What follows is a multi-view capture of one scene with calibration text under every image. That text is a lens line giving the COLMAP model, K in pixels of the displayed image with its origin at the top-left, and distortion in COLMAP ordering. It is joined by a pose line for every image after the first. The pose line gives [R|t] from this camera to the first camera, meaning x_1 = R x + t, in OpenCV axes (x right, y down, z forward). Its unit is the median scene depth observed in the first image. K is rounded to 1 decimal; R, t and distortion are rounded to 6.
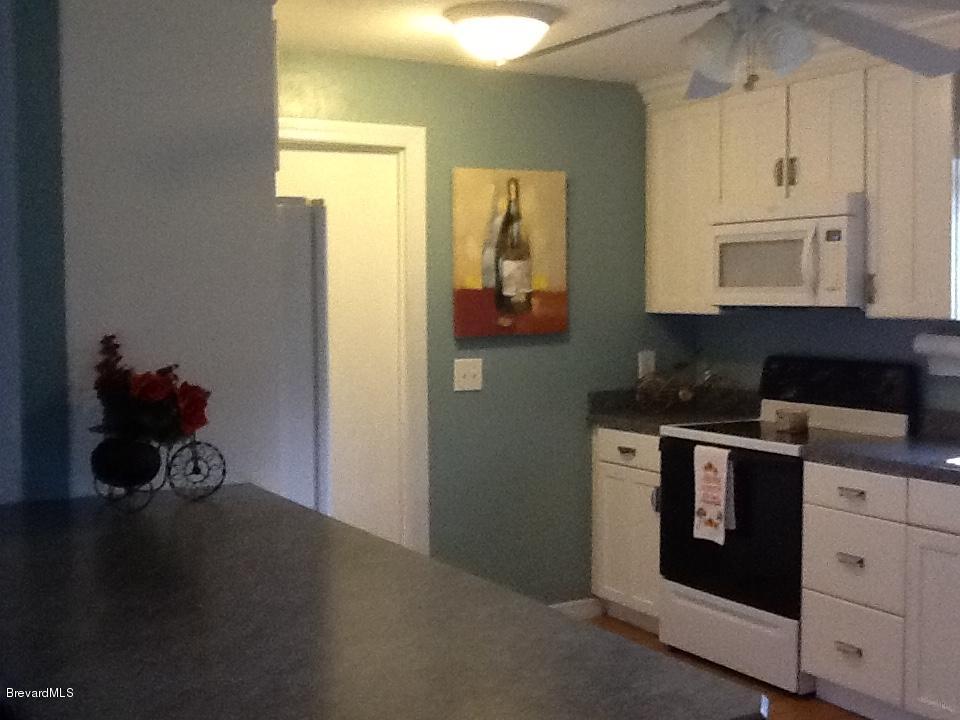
lens RADIAL K [[1208.4, 0, 449.9], [0, 1208.4, 343.8], [0, 0, 1]] dist [0.004368, 0.000000]
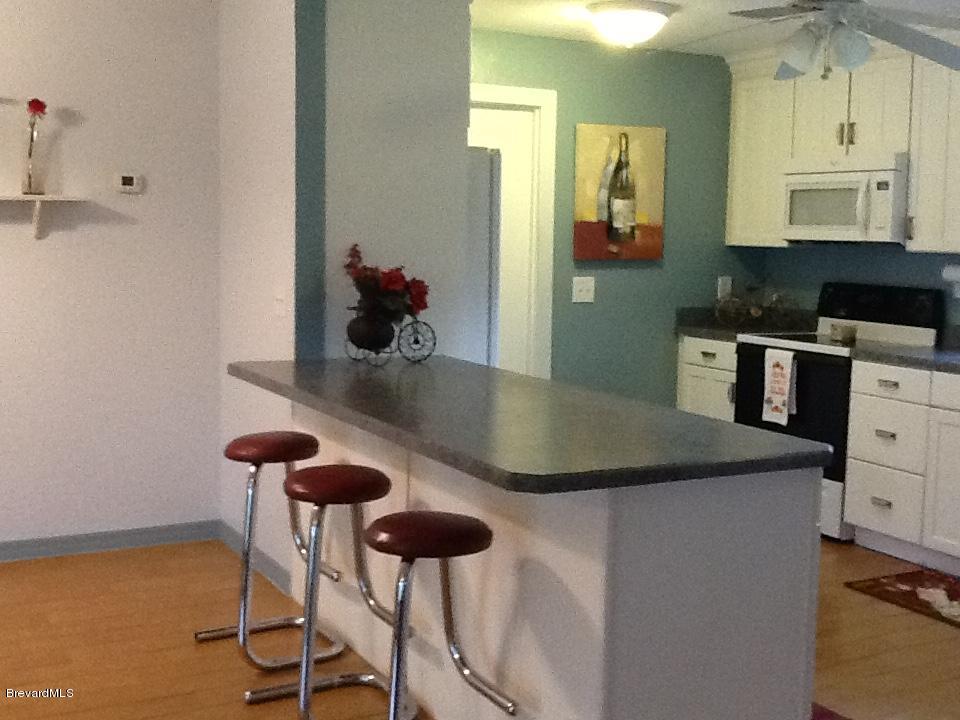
lens RADIAL K [[1208.4, 0, 454.7], [0, 1208.4, 325.4], [0, 0, 1]] dist [0.004368, 0.000000]
pose [[0.999110, 0.029453, -0.030194, -0.087072], [-0.028433, 0.999029, 0.033651, 0.026395], [0.031156, -0.032763, 0.998977, -0.281824]]
